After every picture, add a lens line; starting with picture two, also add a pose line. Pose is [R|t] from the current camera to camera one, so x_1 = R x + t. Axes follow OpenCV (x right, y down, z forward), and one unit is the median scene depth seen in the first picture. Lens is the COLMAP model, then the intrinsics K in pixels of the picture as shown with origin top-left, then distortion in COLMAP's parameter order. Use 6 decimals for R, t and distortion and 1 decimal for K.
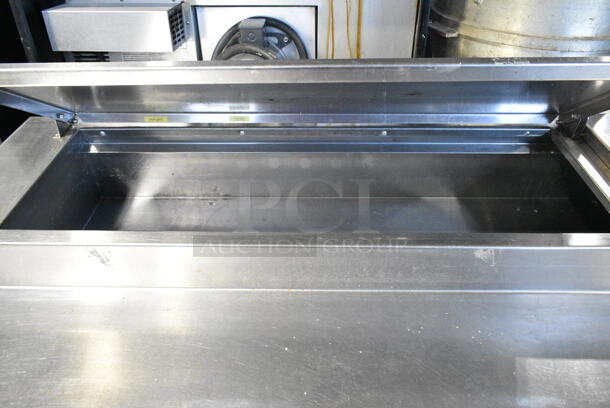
lens RADIAL K [[488.9, 0, 305.0], [0, 488.9, 204.0], [0, 0, 1]] dist [-0.001246, 0.003874]
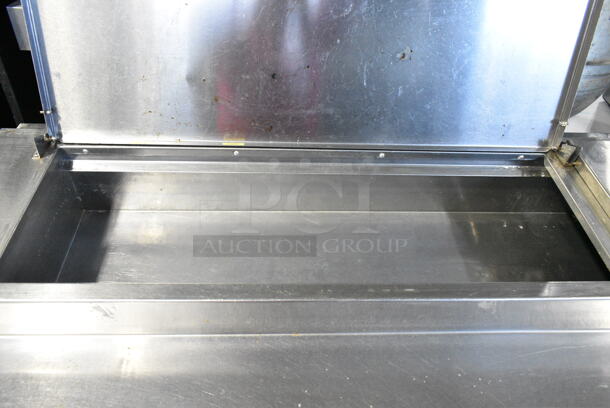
lens RADIAL K [[488.9, 0, 305.0], [0, 488.9, 204.0], [0, 0, 1]] dist [-0.001246, 0.003874]
pose [[0.996119, 0.001128, 0.088009, -0.080661], [-0.012425, 0.991707, 0.127918, -0.174417], [-0.087135, -0.128515, 0.987872, 0.027121]]
